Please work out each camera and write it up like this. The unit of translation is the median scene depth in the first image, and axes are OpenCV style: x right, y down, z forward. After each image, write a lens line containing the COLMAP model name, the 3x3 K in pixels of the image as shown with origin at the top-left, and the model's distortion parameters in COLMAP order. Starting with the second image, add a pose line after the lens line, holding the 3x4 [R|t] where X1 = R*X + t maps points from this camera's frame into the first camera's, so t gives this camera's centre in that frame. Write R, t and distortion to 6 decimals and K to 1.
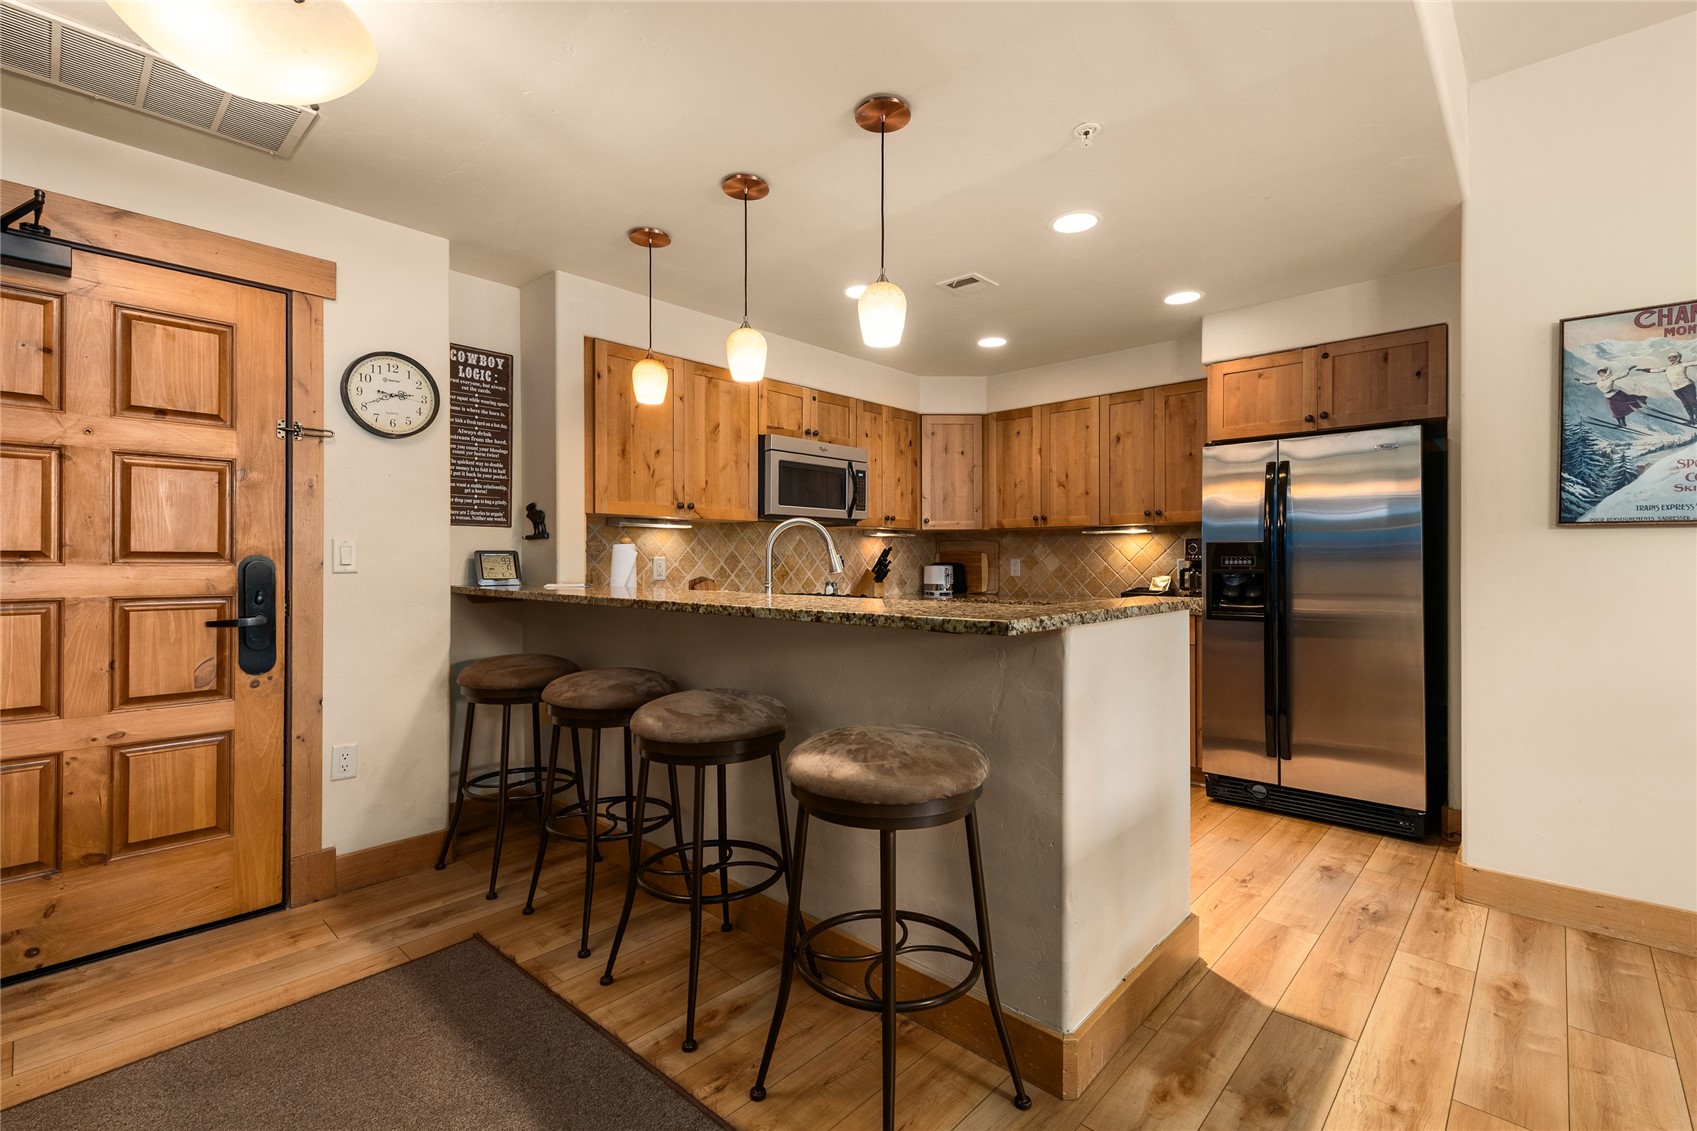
lens RADIAL K [[754.5, 0, 845.7], [0, 754.5, 557.6], [0, 0, 1]] dist [0.013039, -0.000422]
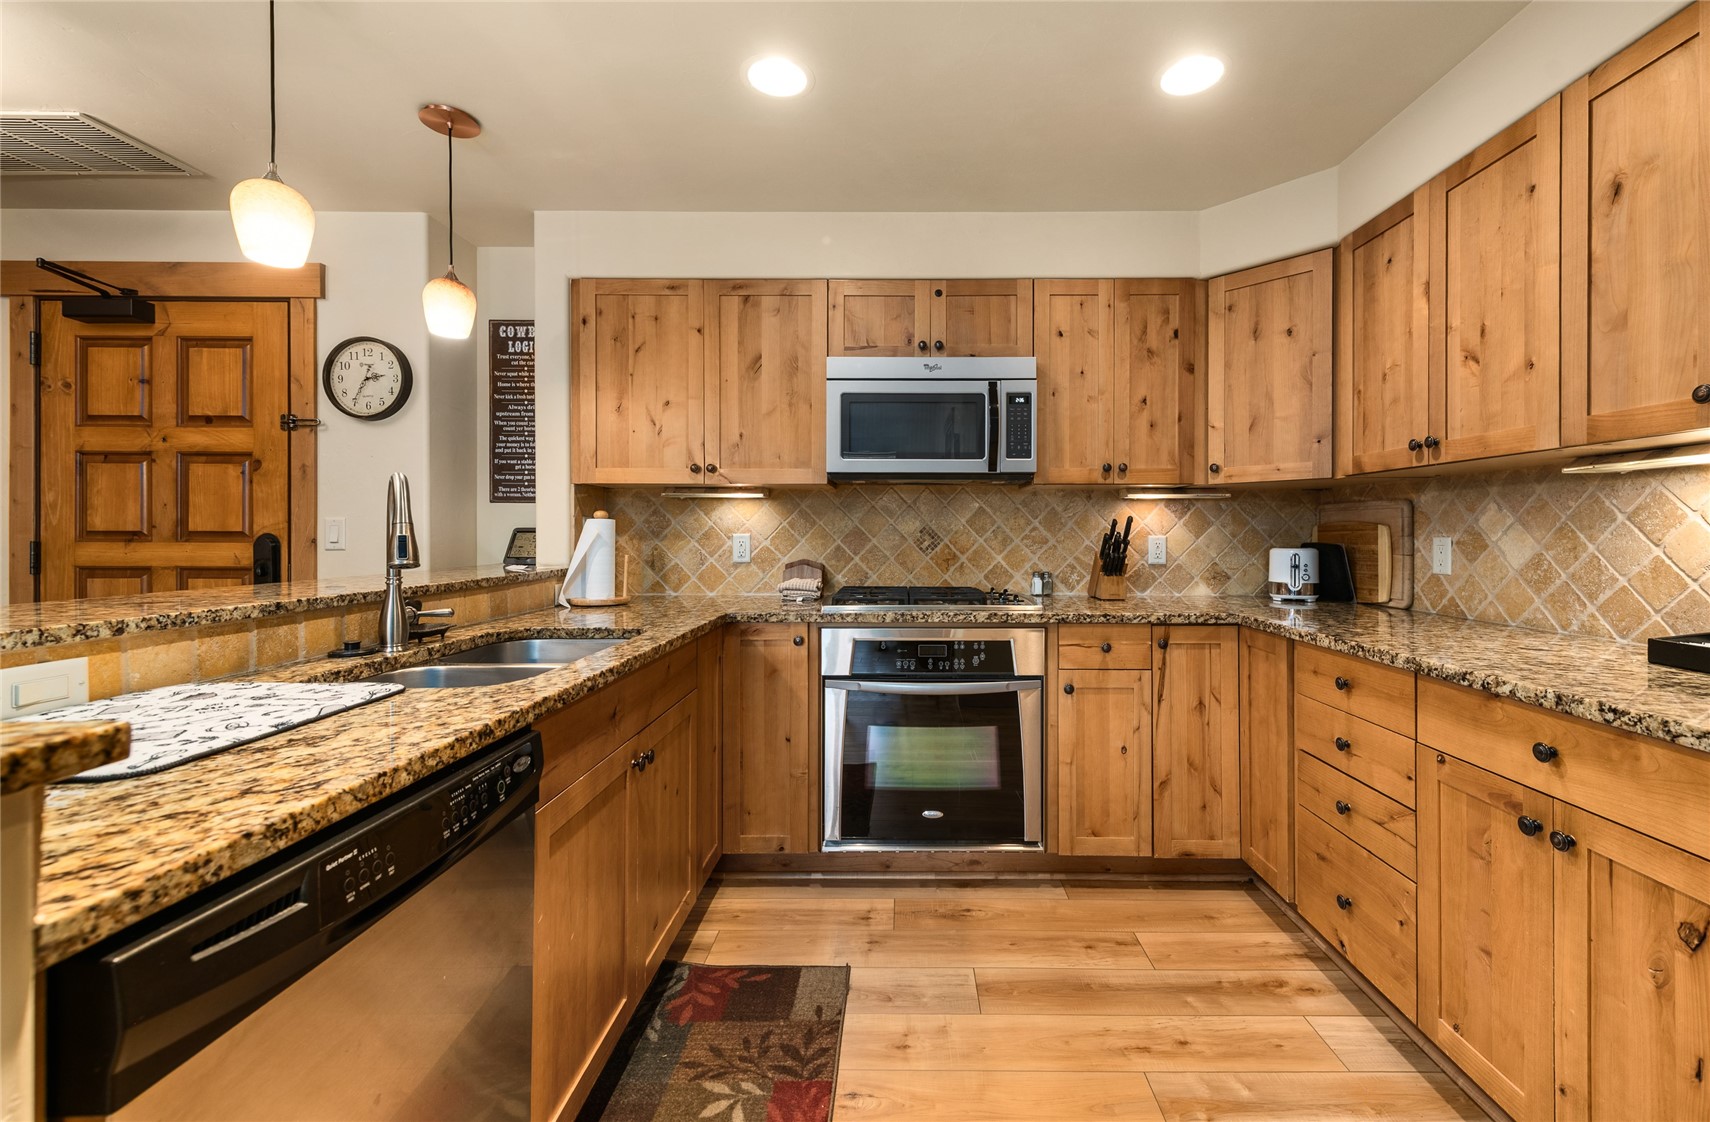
lens RADIAL K [[710.2, 0, 899.9], [0, 710.2, 534.1], [0, 0, 1]] dist [0.016725, -0.000011]
pose [[0.681196, 0.001242, -0.732100, 0.390605], [0.002262, 0.999990, 0.003801, -0.003002], [0.732098, -0.004245, 0.681186, 0.553442]]
